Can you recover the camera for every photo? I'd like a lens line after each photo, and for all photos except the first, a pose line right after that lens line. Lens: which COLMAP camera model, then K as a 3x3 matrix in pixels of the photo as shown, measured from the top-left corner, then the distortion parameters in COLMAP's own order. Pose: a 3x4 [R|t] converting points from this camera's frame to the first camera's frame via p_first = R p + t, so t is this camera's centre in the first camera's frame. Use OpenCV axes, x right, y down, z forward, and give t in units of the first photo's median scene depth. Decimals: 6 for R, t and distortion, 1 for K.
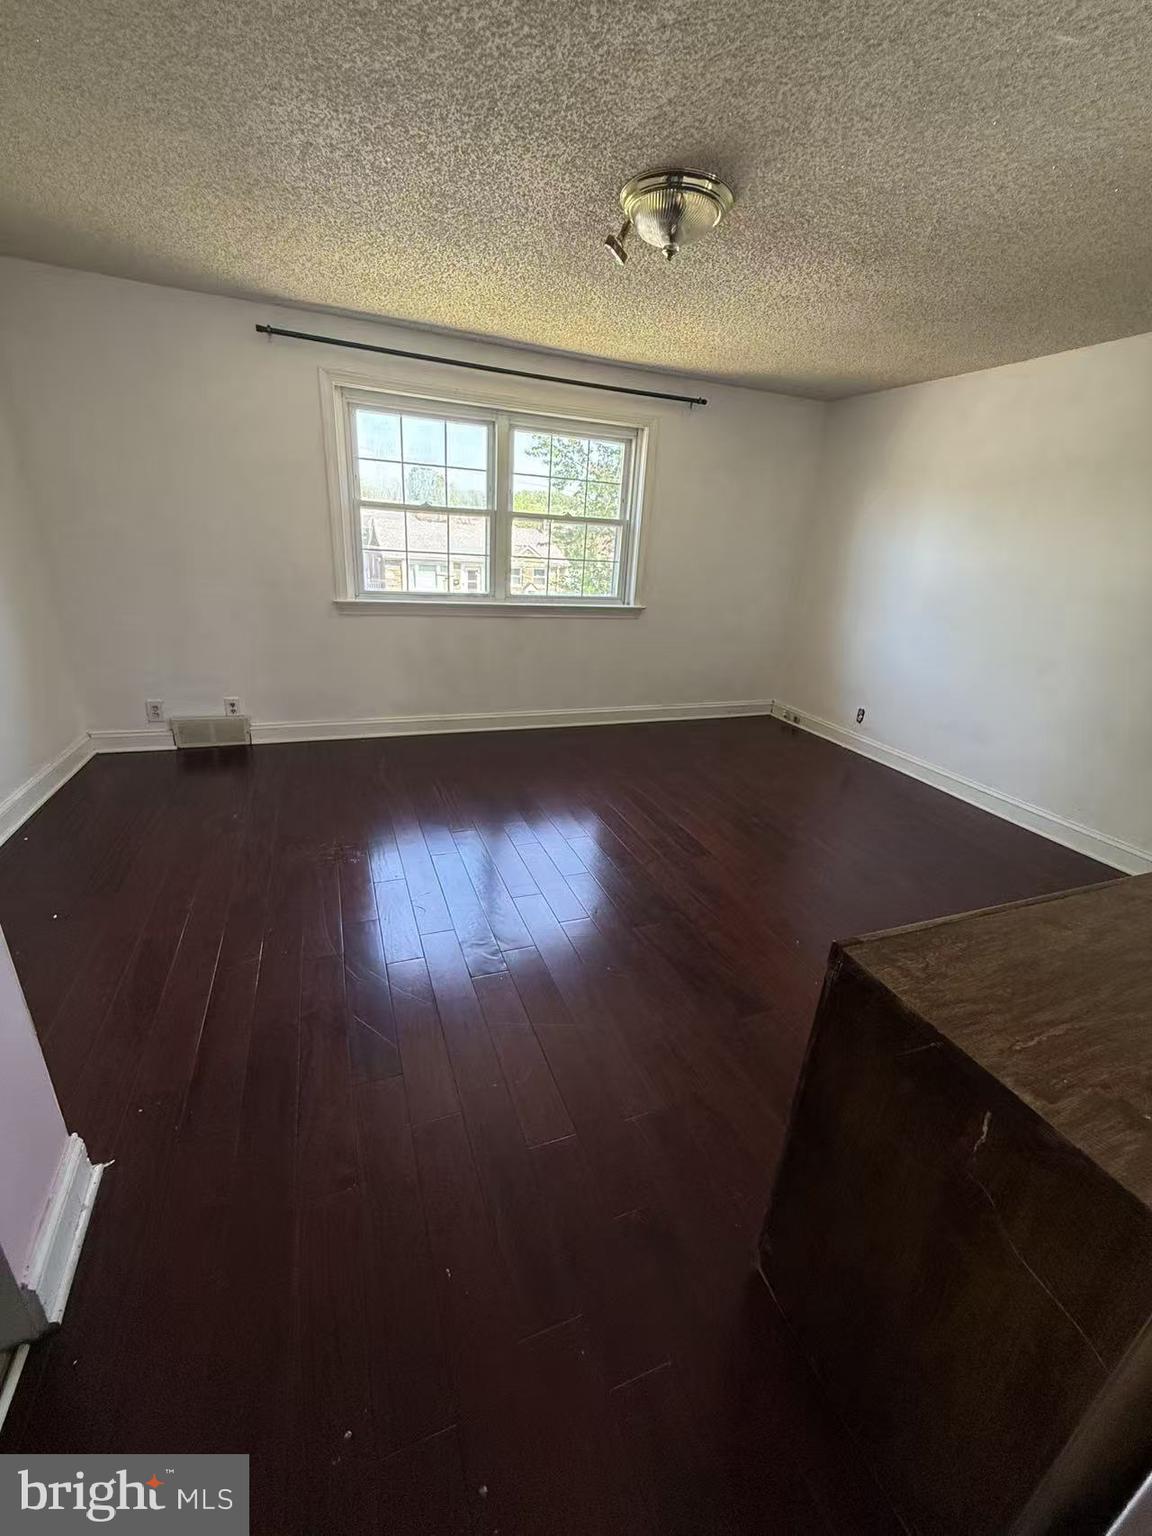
lens RADIAL K [[612.9, 0, 576.8], [0, 612.9, 764.8], [0, 0, 1]] dist [0.000468, -0.000109]
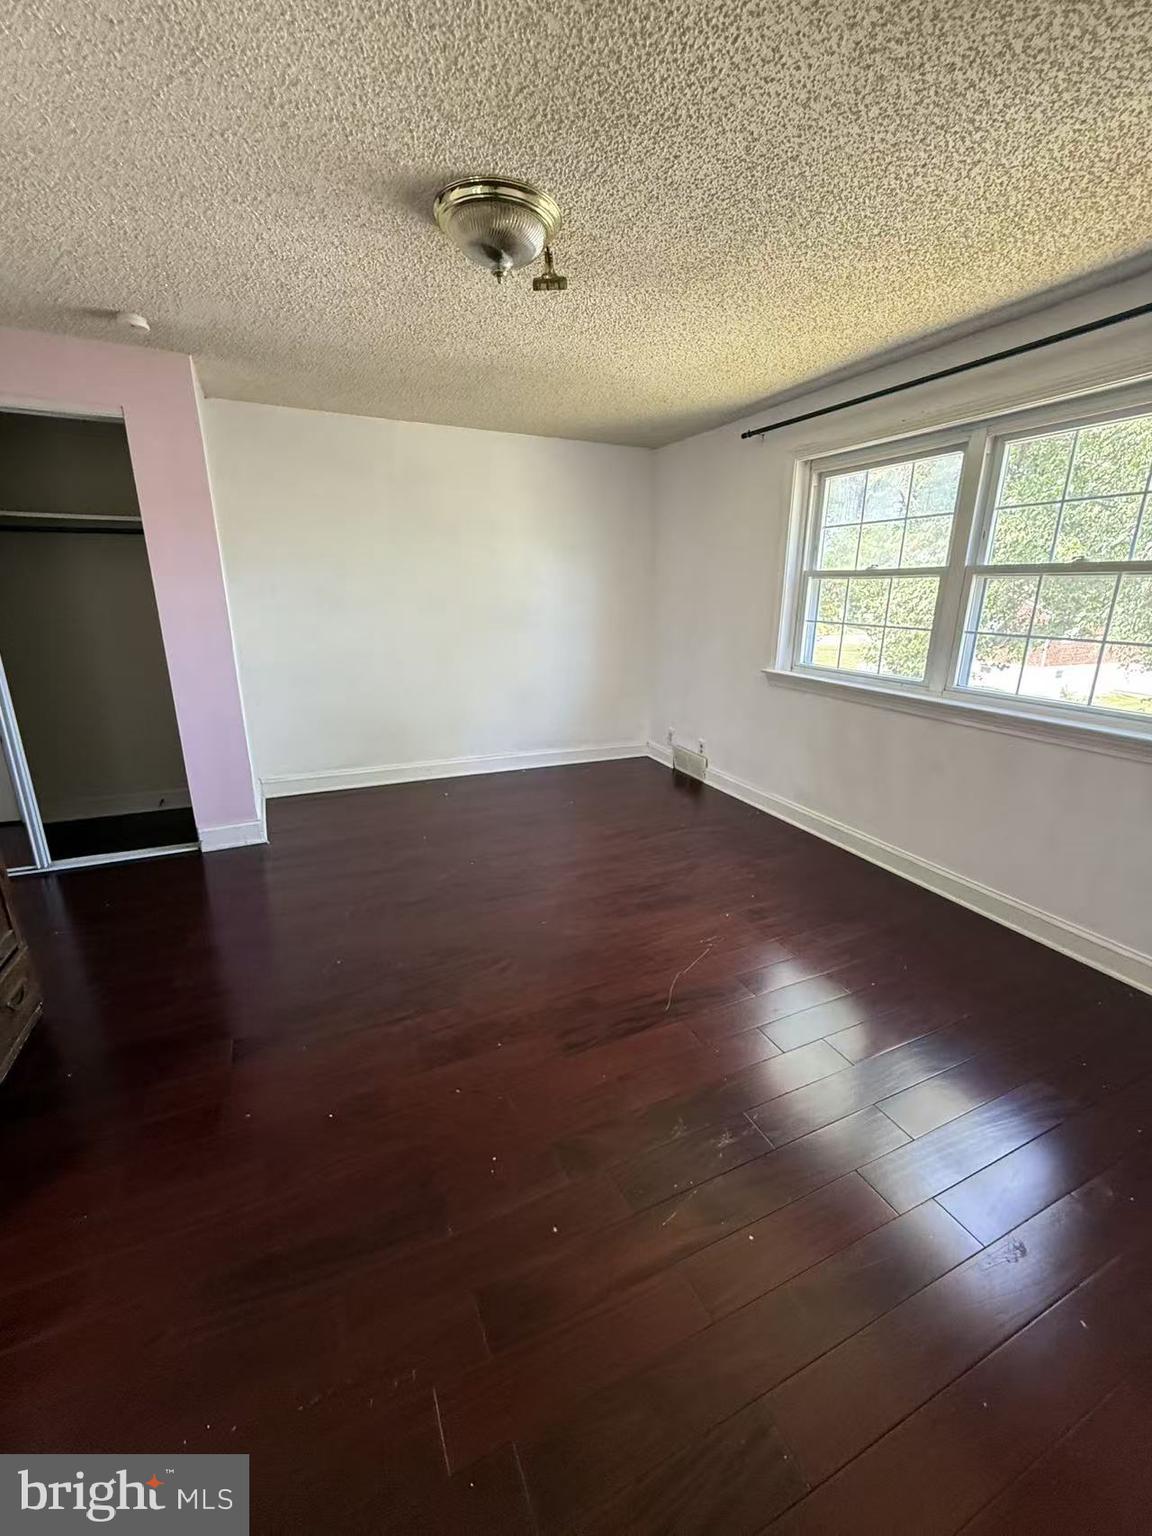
lens RADIAL K [[612.9, 0, 576.8], [0, 612.9, 764.8], [0, 0, 1]] dist [0.000468, -0.000109]
pose [[0.050284, 0.219292, -0.974363, 0.589003], [-0.355491, 0.915633, 0.187728, -0.198073], [0.933326, 0.336937, 0.123998, 0.619108]]
